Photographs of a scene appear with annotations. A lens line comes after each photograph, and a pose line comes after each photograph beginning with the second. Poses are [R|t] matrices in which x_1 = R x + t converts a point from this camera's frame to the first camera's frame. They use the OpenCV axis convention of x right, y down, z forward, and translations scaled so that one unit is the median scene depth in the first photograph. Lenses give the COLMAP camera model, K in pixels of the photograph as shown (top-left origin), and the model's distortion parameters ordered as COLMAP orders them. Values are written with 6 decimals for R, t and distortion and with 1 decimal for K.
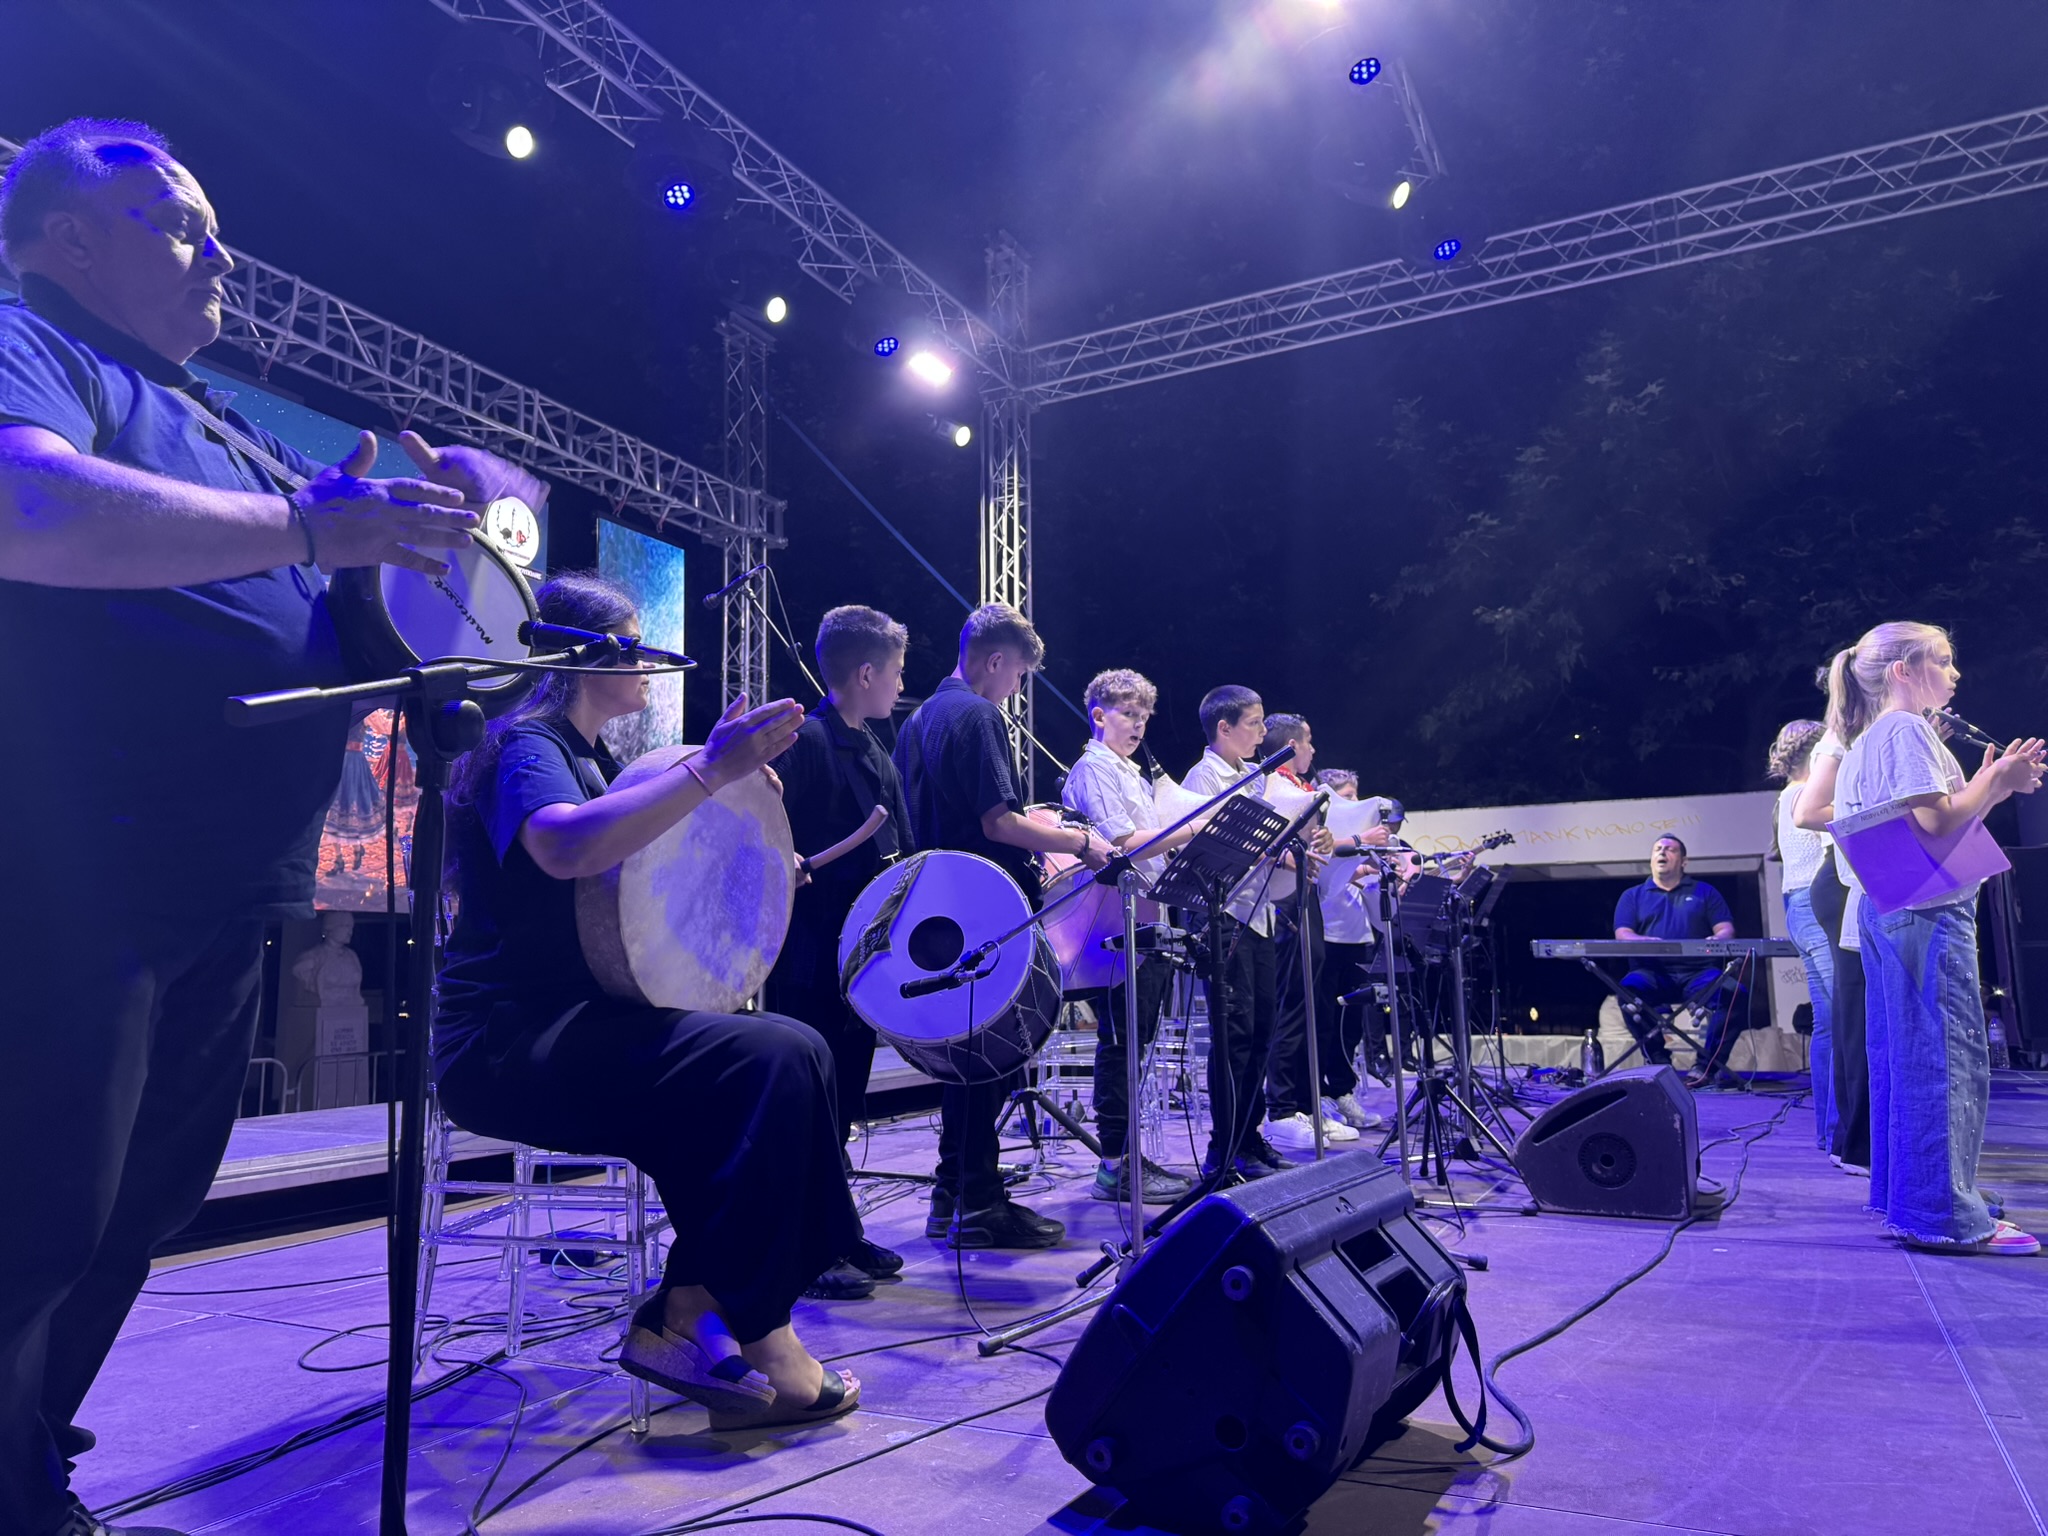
lens RADIAL K [[1438.7, 0, 1024.0], [0, 1438.7, 768.0], [0, 0, 1]] dist [-0.007134, -0.004350]
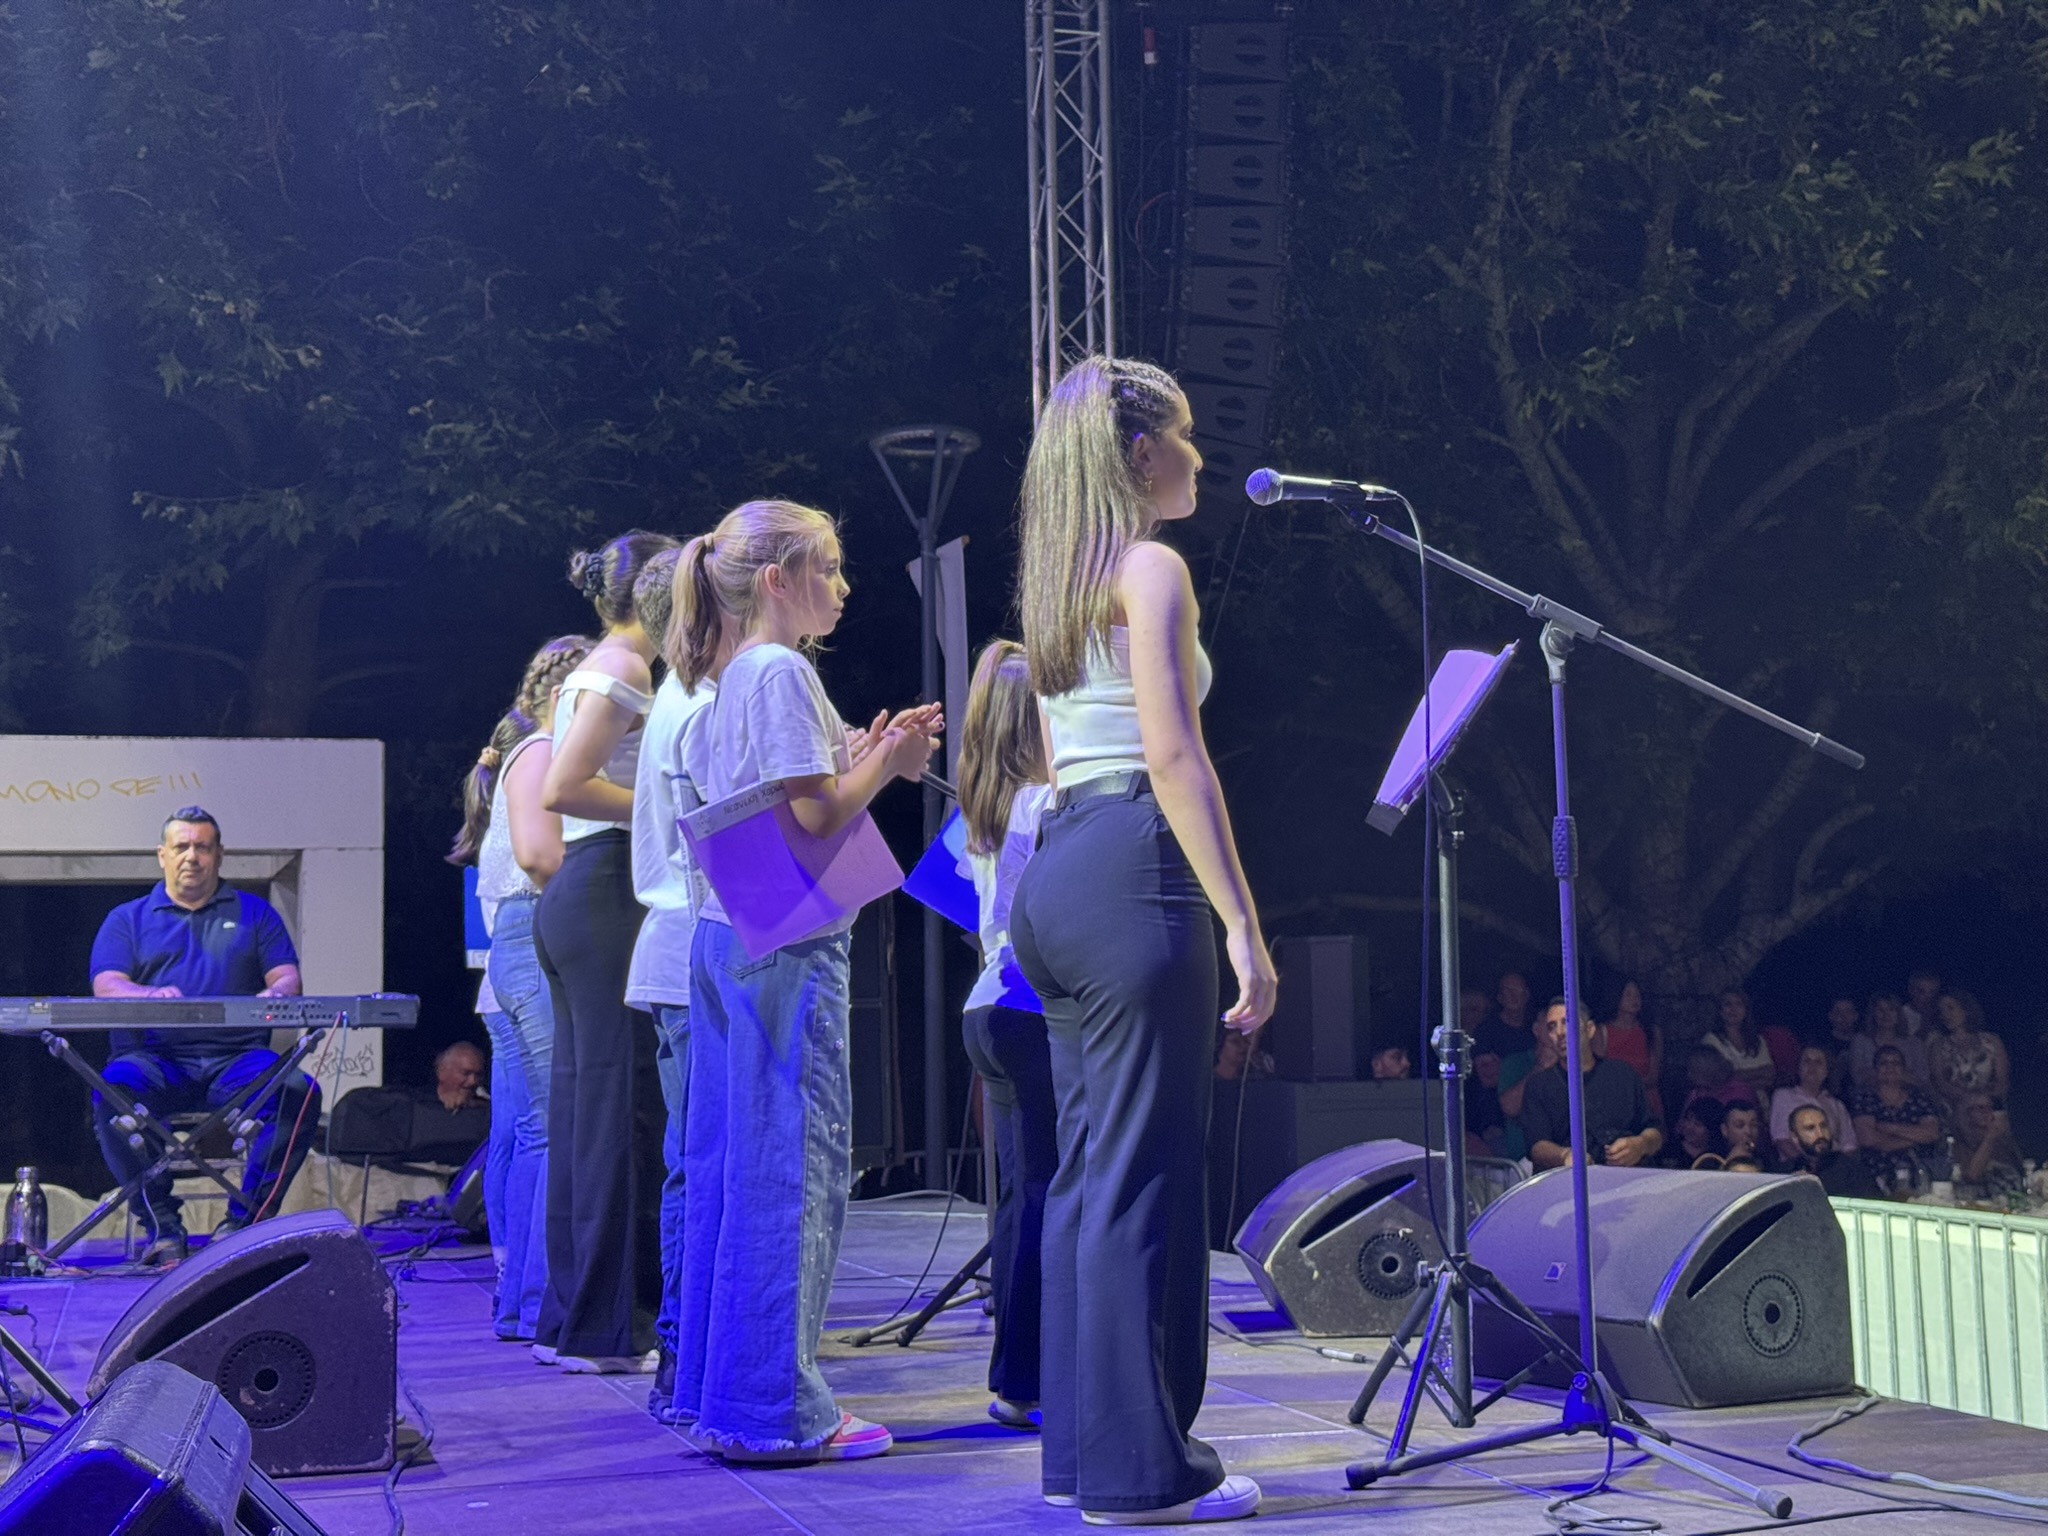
lens RADIAL K [[2797.3, 0, 1024.0], [0, 2797.3, 768.0], [0, 0, 1]] dist [0.328474, -1.060473]
pose [[0.719178, 0.061893, 0.692064, -0.185679], [-0.086975, 0.996210, 0.001289, 0.005925], [-0.689361, -0.061120, 0.721835, -0.006142]]
